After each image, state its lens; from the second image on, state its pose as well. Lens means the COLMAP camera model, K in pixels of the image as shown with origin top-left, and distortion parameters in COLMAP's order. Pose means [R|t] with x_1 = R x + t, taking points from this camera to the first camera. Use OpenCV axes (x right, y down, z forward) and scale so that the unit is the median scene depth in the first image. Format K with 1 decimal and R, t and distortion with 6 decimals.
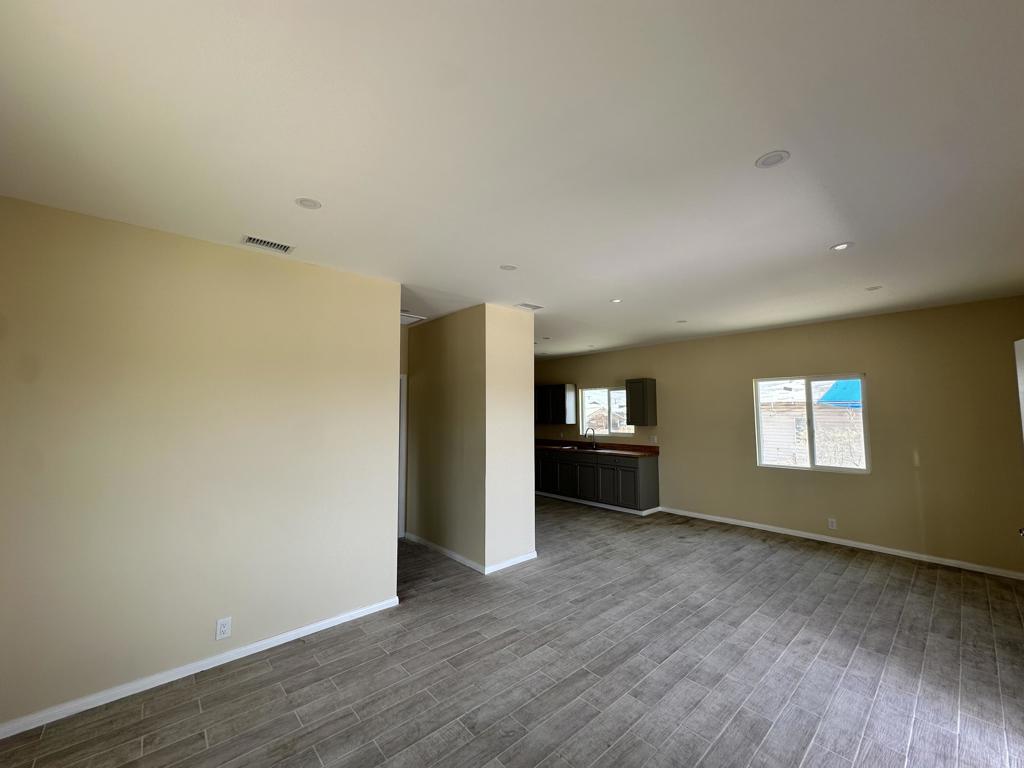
lens RADIAL K [[408.5, 0, 510.2], [0, 408.5, 381.4], [0, 0, 1]] dist [-0.002975, 0.000615]
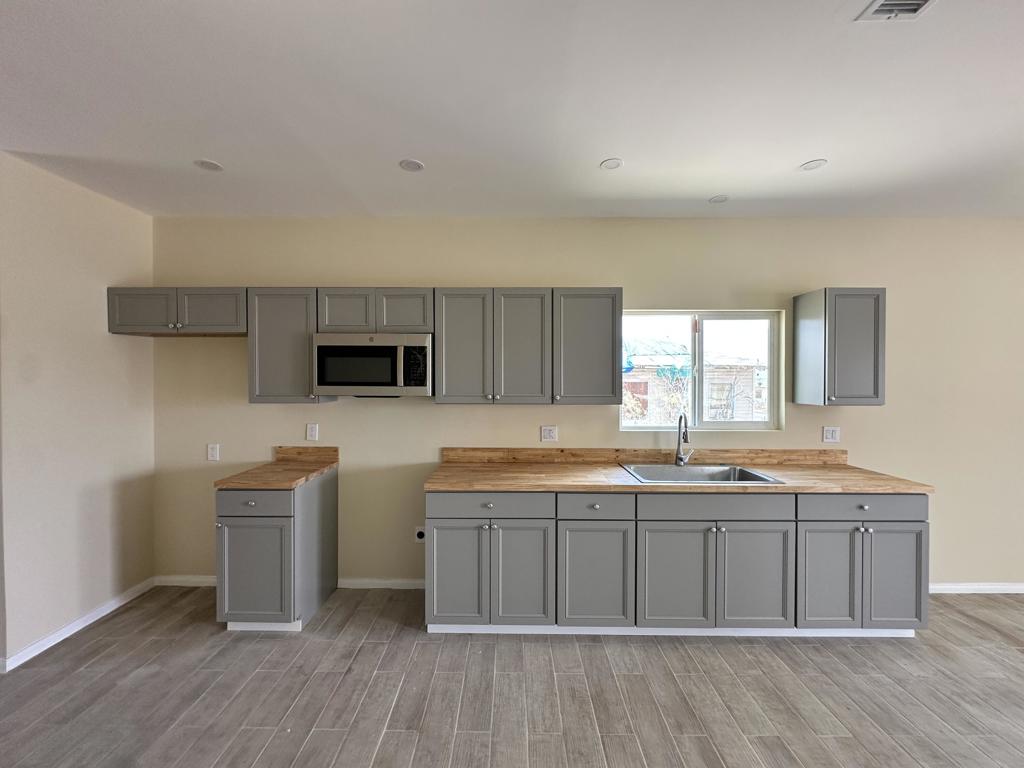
lens RADIAL K [[408.5, 0, 510.2], [0, 408.5, 381.4], [0, 0, 1]] dist [-0.002975, 0.000615]
pose [[0.670896, -0.001361, 0.741550, -0.291082], [-0.062678, 0.996316, 0.058536, 0.116830], [-0.738898, -0.085751, 0.668339, 1.391237]]
